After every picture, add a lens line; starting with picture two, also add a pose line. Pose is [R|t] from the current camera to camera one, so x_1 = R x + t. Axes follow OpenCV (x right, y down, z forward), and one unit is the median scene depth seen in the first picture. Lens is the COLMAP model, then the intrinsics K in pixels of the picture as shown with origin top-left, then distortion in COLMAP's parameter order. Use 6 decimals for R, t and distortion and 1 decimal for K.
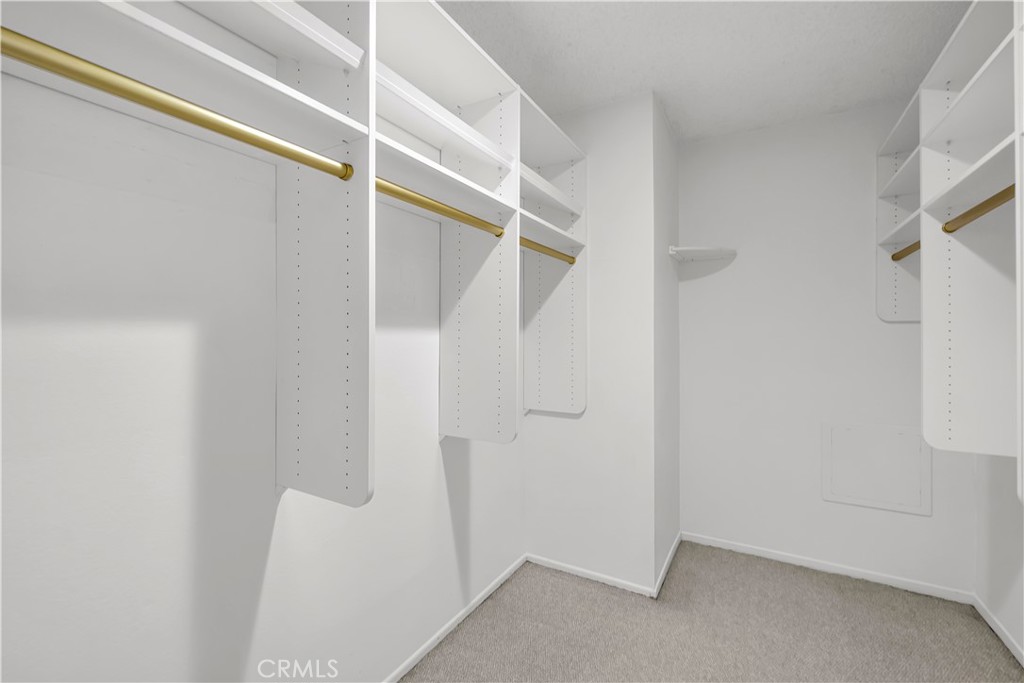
lens RADIAL K [[447.5, 0, 513.0], [0, 447.5, 343.0], [0, 0, 1]] dist [0.003912, 0.001413]
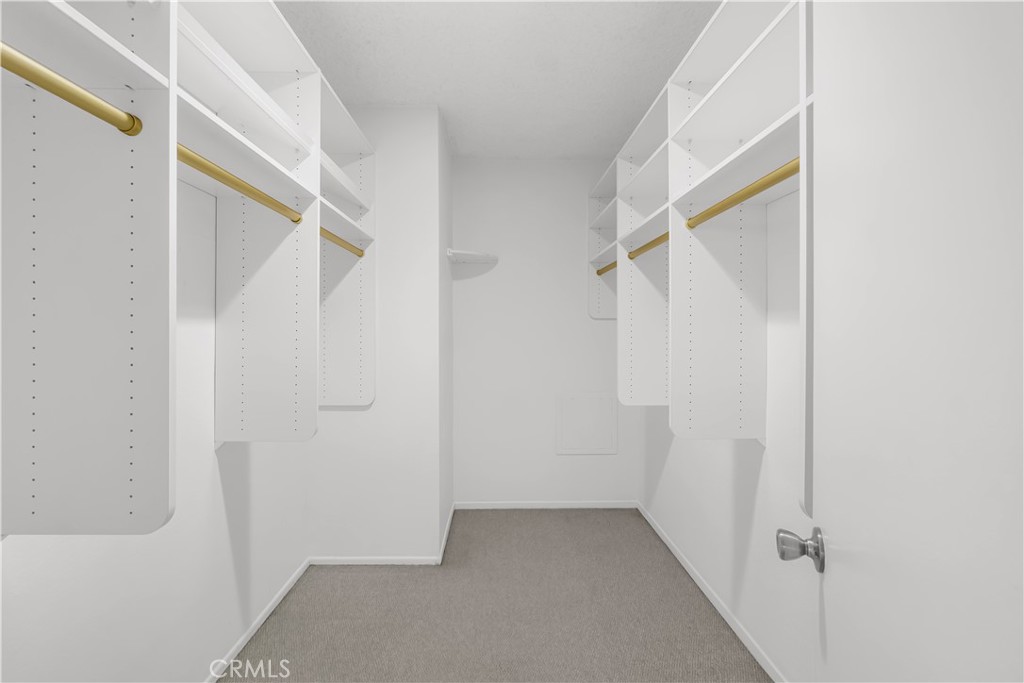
lens RADIAL K [[447.5, 0, 513.0], [0, 447.5, 343.0], [0, 0, 1]] dist [0.003912, 0.001413]
pose [[0.845508, -0.015954, 0.533725, -0.126367], [0.008701, 0.999832, 0.016103, 0.003972], [-0.533892, -0.008971, 0.845505, -0.036151]]
